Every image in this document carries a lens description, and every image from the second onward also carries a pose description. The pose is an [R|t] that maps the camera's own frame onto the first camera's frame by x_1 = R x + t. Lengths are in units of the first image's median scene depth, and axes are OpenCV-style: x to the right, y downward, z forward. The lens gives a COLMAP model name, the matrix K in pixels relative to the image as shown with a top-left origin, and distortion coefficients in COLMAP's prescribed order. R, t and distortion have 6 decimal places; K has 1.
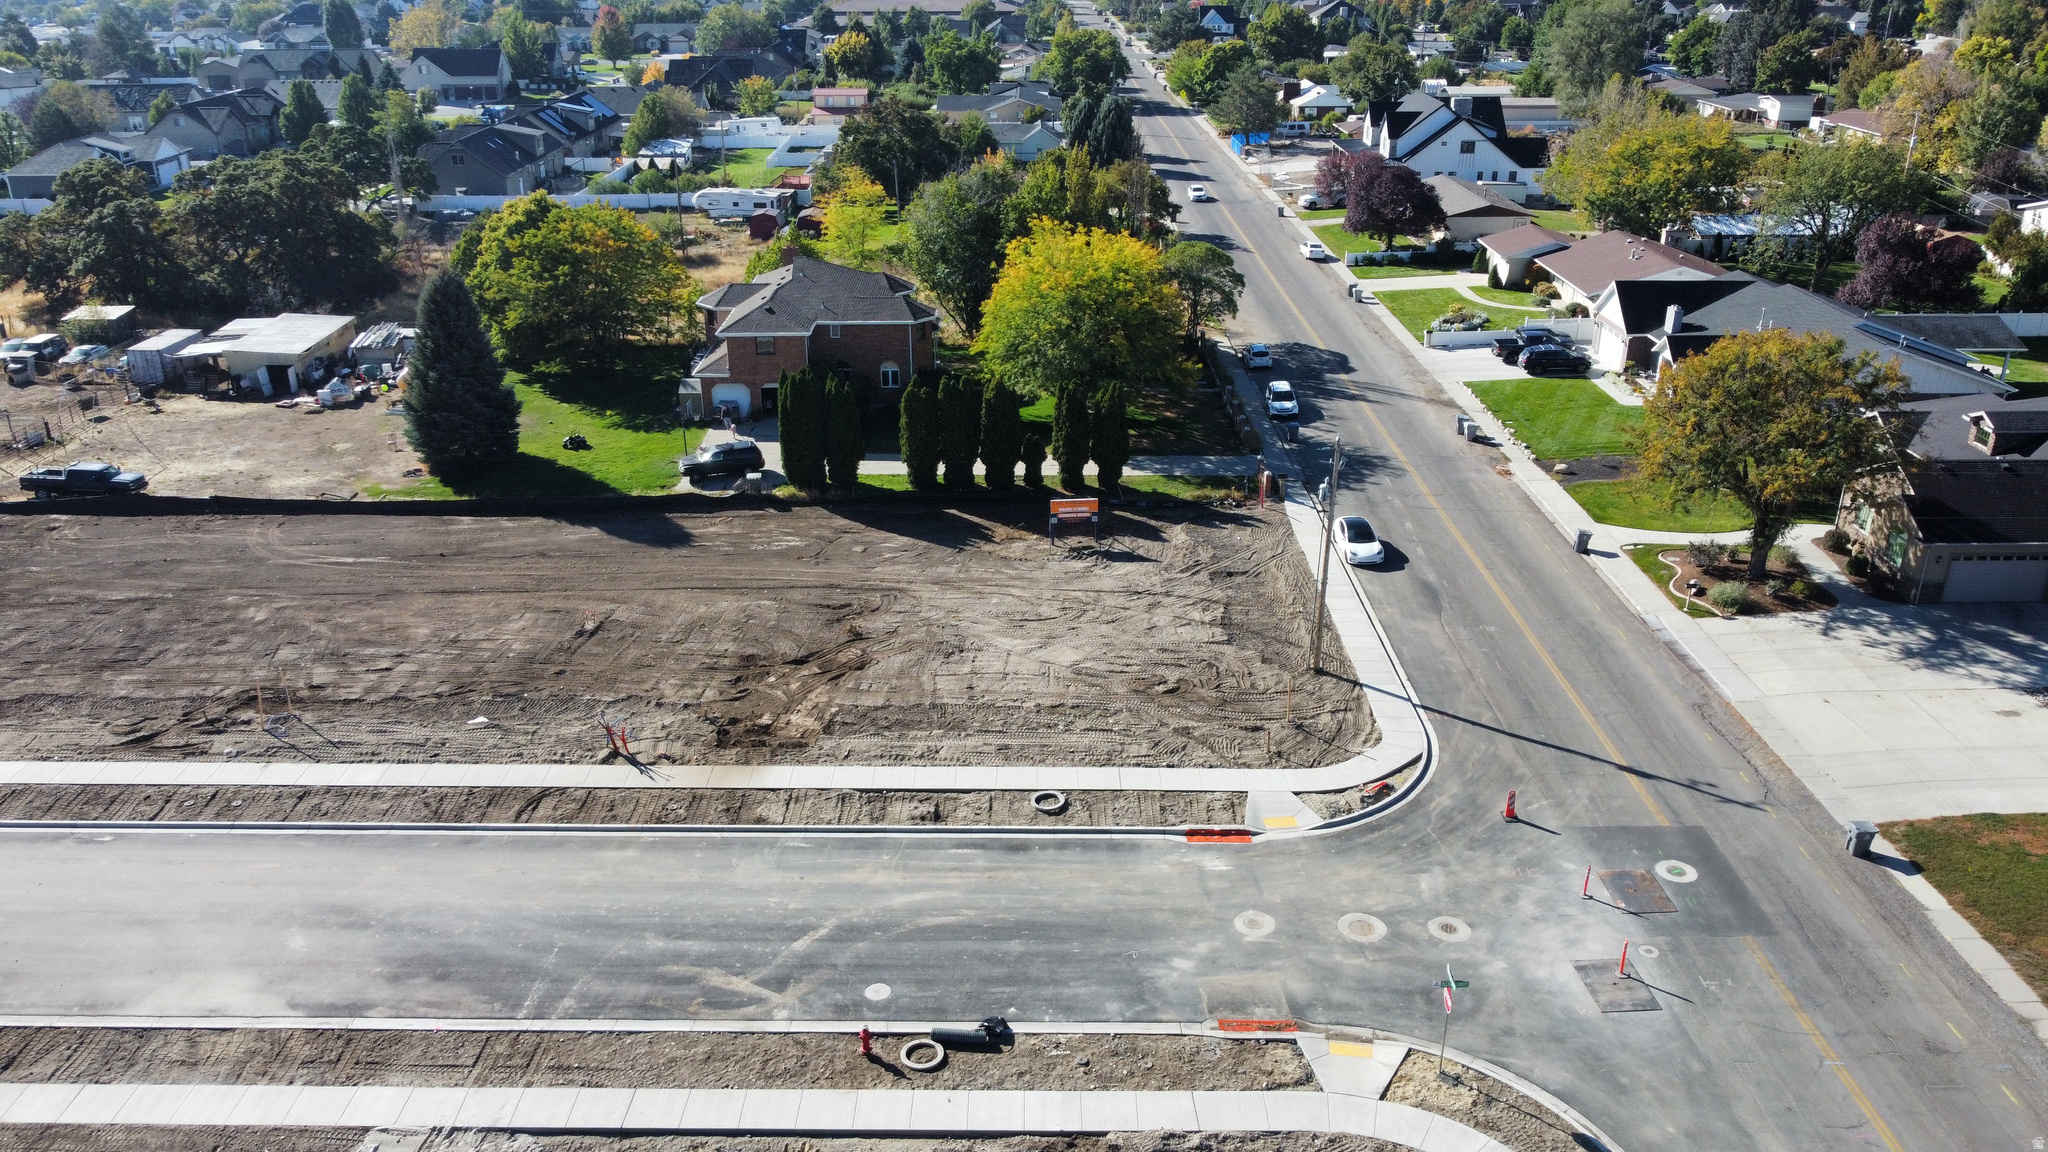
lens RADIAL K [[1551.9, 0, 1024.0], [0, 1551.9, 576.0], [0, 0, 1]] dist [-0.004233, -0.005330]
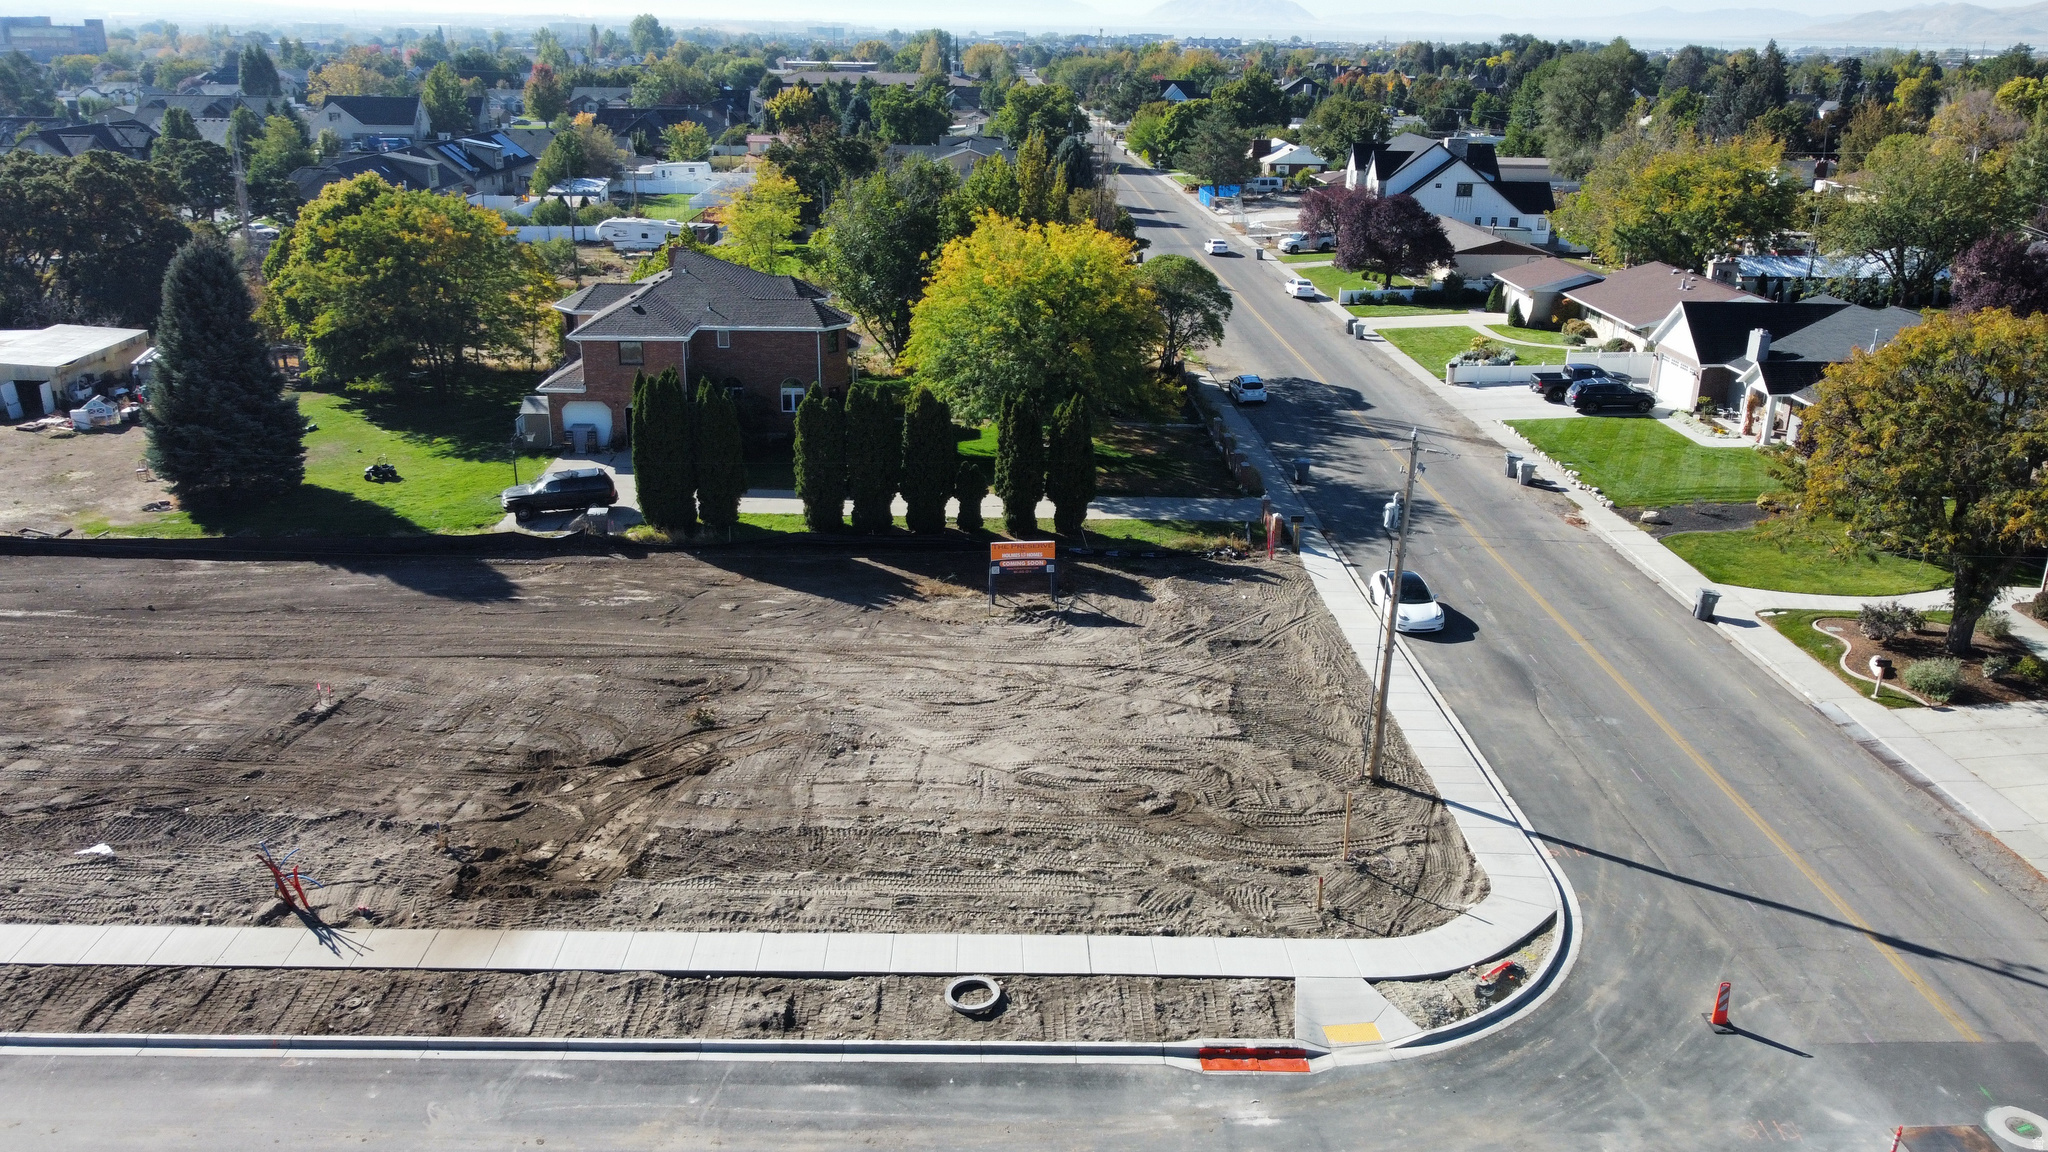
lens RADIAL K [[1551.9, 0, 1024.0], [0, 1551.9, 576.0], [0, 0, 1]] dist [-0.004233, -0.005330]
pose [[0.999475, 0.010987, 0.030478, 0.011058], [-0.009093, 0.998060, -0.061590, 0.012716], [-0.031096, 0.061281, 0.997636, 0.275480]]
